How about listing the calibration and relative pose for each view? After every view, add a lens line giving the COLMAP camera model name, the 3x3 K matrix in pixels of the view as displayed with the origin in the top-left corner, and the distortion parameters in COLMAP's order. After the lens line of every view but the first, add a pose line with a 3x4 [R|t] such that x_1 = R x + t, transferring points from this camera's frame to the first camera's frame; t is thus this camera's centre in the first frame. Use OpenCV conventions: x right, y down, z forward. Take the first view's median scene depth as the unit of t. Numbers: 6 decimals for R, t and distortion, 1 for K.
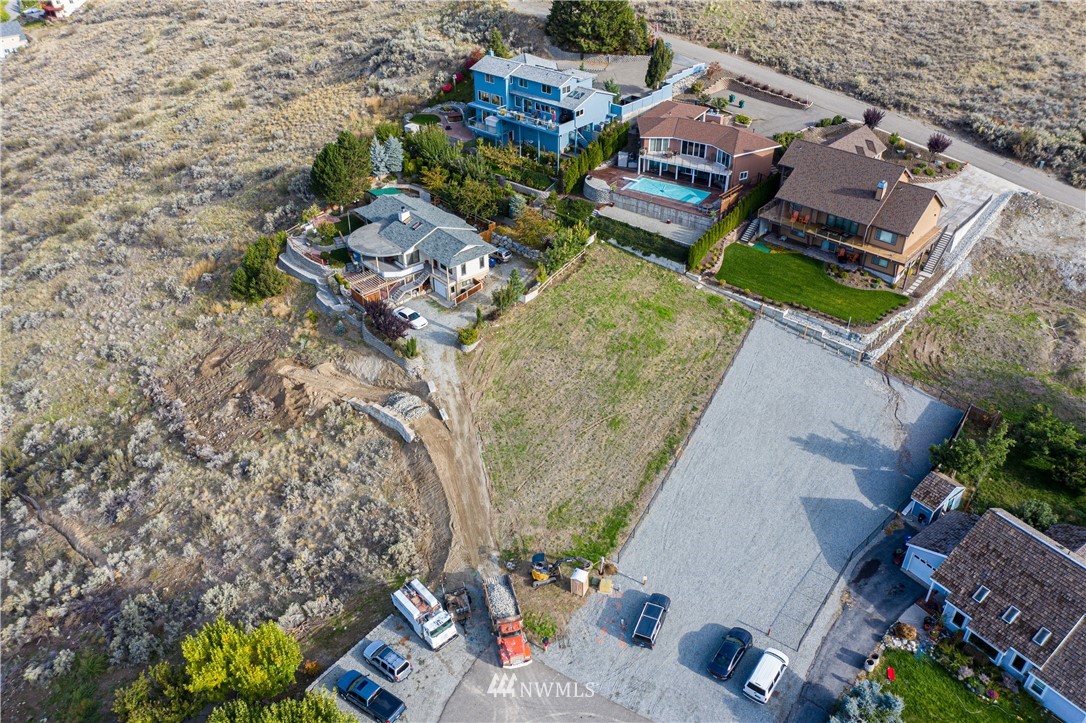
lens RADIAL K [[852.0, 0, 541.9], [0, 852.0, 363.8], [0, 0, 1]] dist [-0.019971, 0.010347]
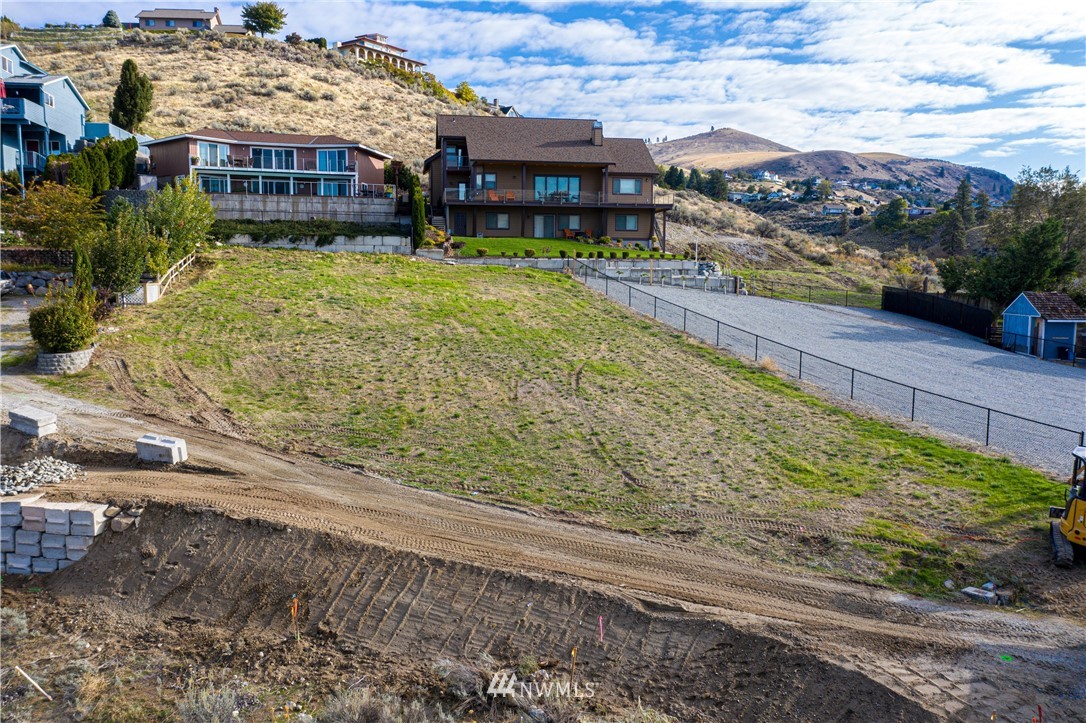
lens RADIAL K [[852.0, 0, 543.1], [0, 852.0, 365.3], [0, 0, 1]] dist [-0.019971, 0.010347]
pose [[0.621031, -0.075360, 0.780154, -0.227737], [0.436168, 0.860234, -0.264111, 0.146701], [-0.651212, 0.504299, 0.567102, 0.702869]]
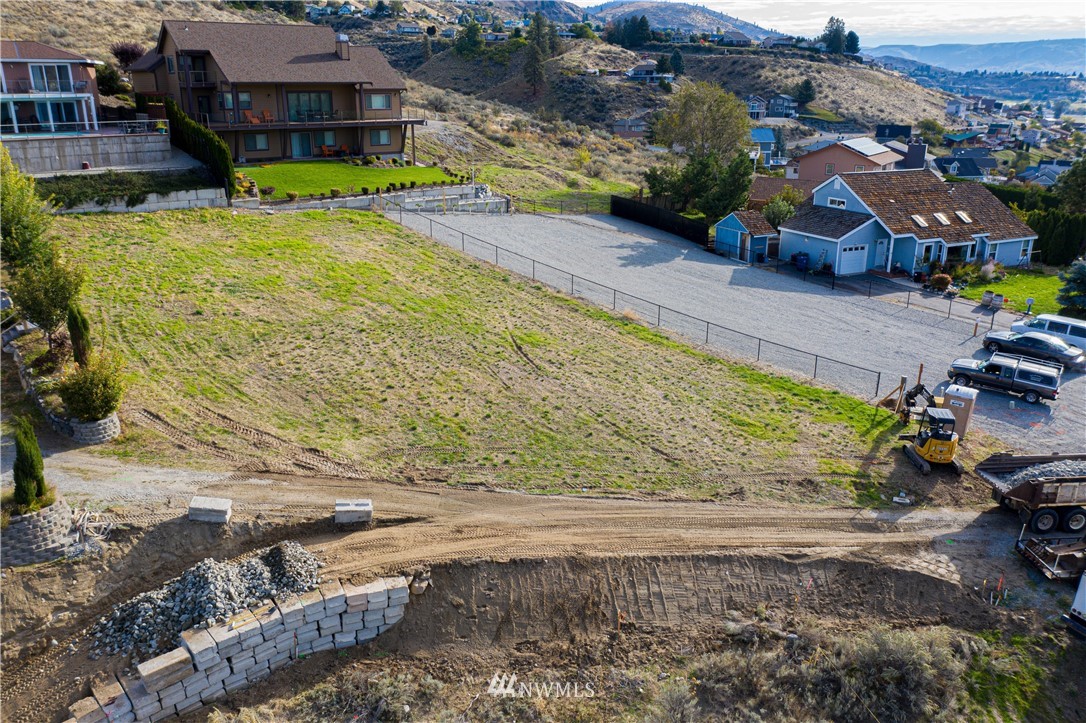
lens RADIAL K [[852.0, 0, 542.8], [0, 852.0, 364.0], [0, 0, 1]] dist [-0.019971, 0.010347]
pose [[0.172378, -0.303484, 0.937114, -0.357888], [0.556127, 0.815213, 0.161710, 0.001828], [-0.813024, 0.493280, 0.309300, 0.754735]]
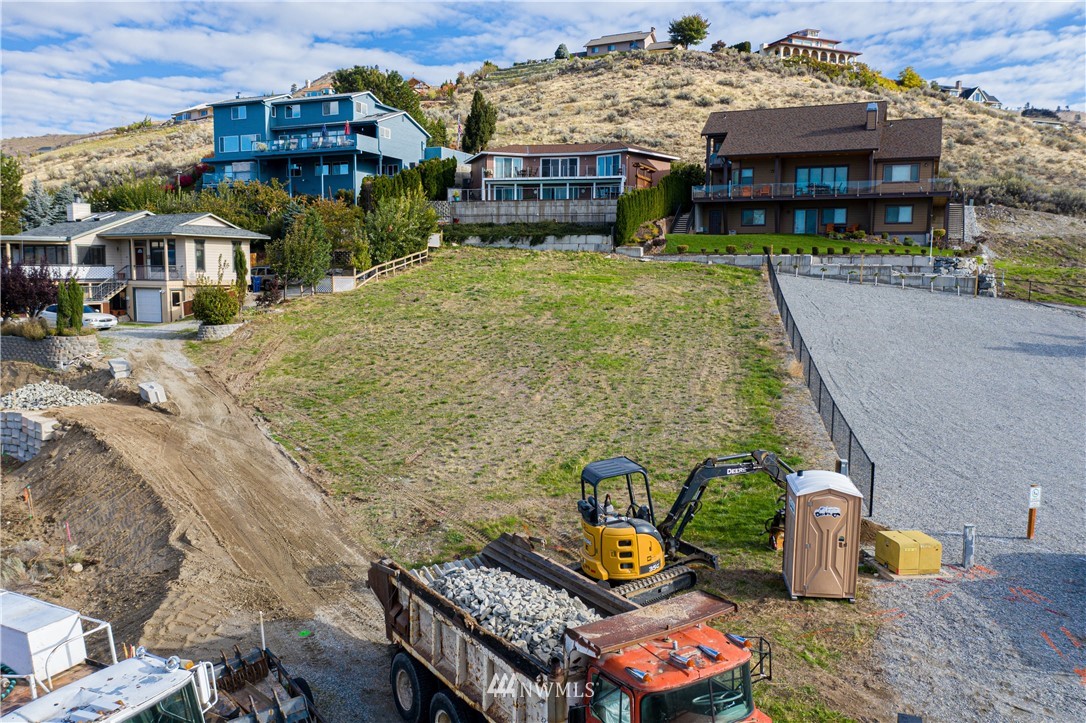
lens RADIAL K [[852.0, 0, 544.1], [0, 852.0, 367.2], [0, 0, 1]] dist [-0.019971, 0.010347]
pose [[0.946487, -0.022686, 0.321943, -0.067580], [0.171714, 0.880017, -0.442814, 0.221879], [-0.273270, 0.474400, 0.836820, 0.596723]]
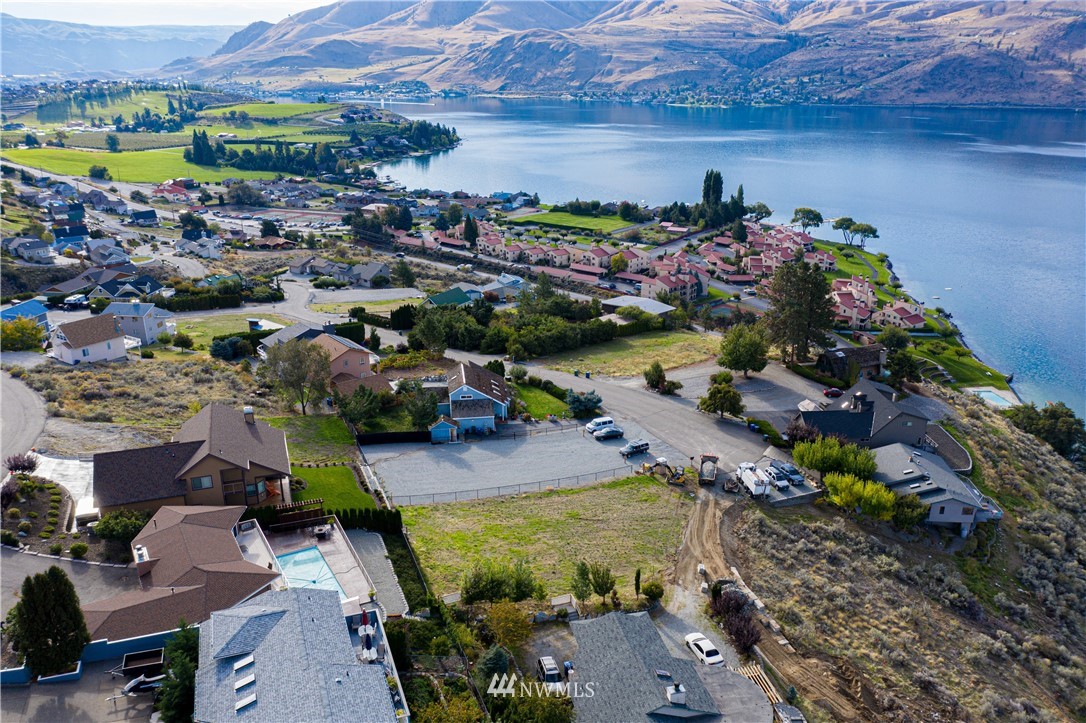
lens RADIAL K [[852.0, 0, 544.6], [0, 852.0, 365.0], [0, 0, 1]] dist [-0.019971, 0.010347]
pose [[-0.883183, -0.151937, 0.443737, -0.354134], [0.271641, 0.605562, 0.748001, -0.898005], [-0.382360, 0.781159, -0.493550, 1.306519]]
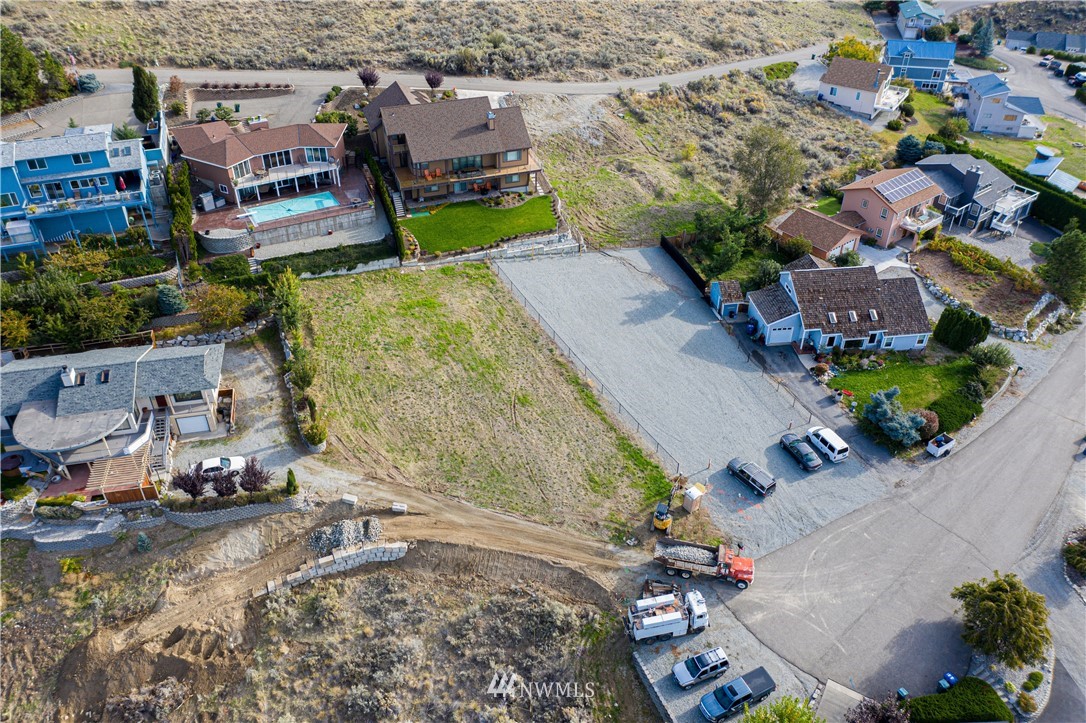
lens RADIAL K [[852.0, 0, 542.7], [0, 852.0, 364.1], [0, 0, 1]] dist [-0.019971, 0.010347]
pose [[0.476293, -0.510483, 0.715927, -0.540754], [0.496310, 0.828189, 0.260344, -0.194861], [-0.725825, 0.231321, 0.647818, 0.287154]]
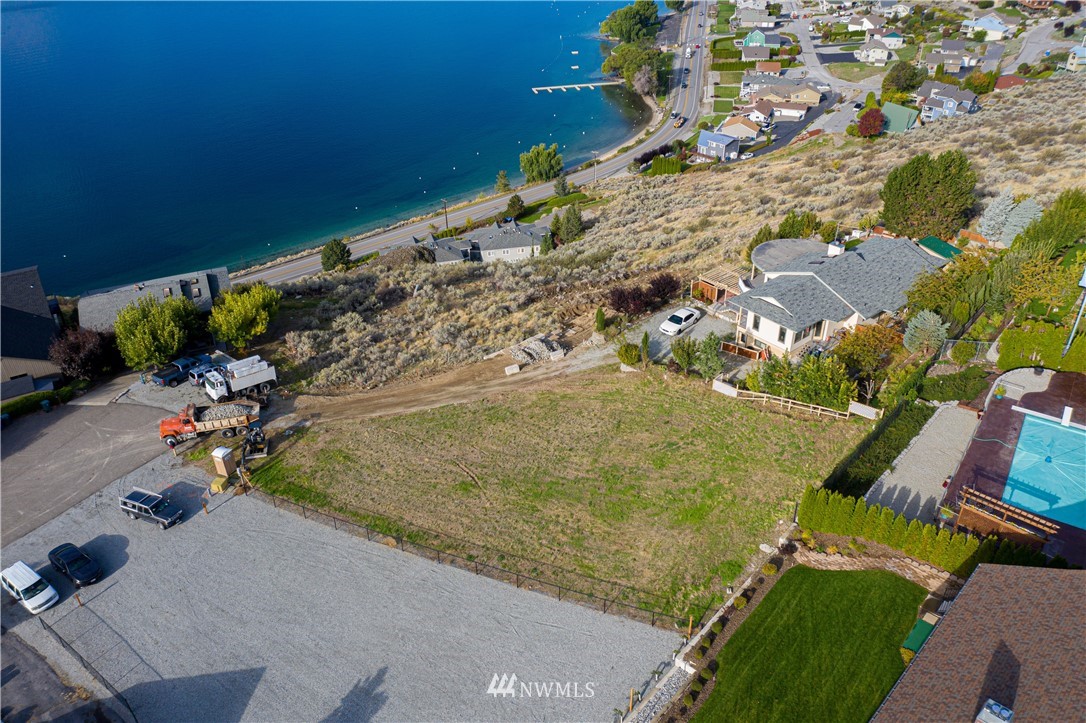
lens RADIAL K [[852.0, 0, 546.7], [0, 852.0, 367.9], [0, 0, 1]] dist [-0.019971, 0.010347]
pose [[-0.009725, 0.546849, -0.837175, 0.583280], [-0.557355, 0.692139, 0.458585, -0.343336], [0.830218, 0.471063, 0.298058, 0.706205]]
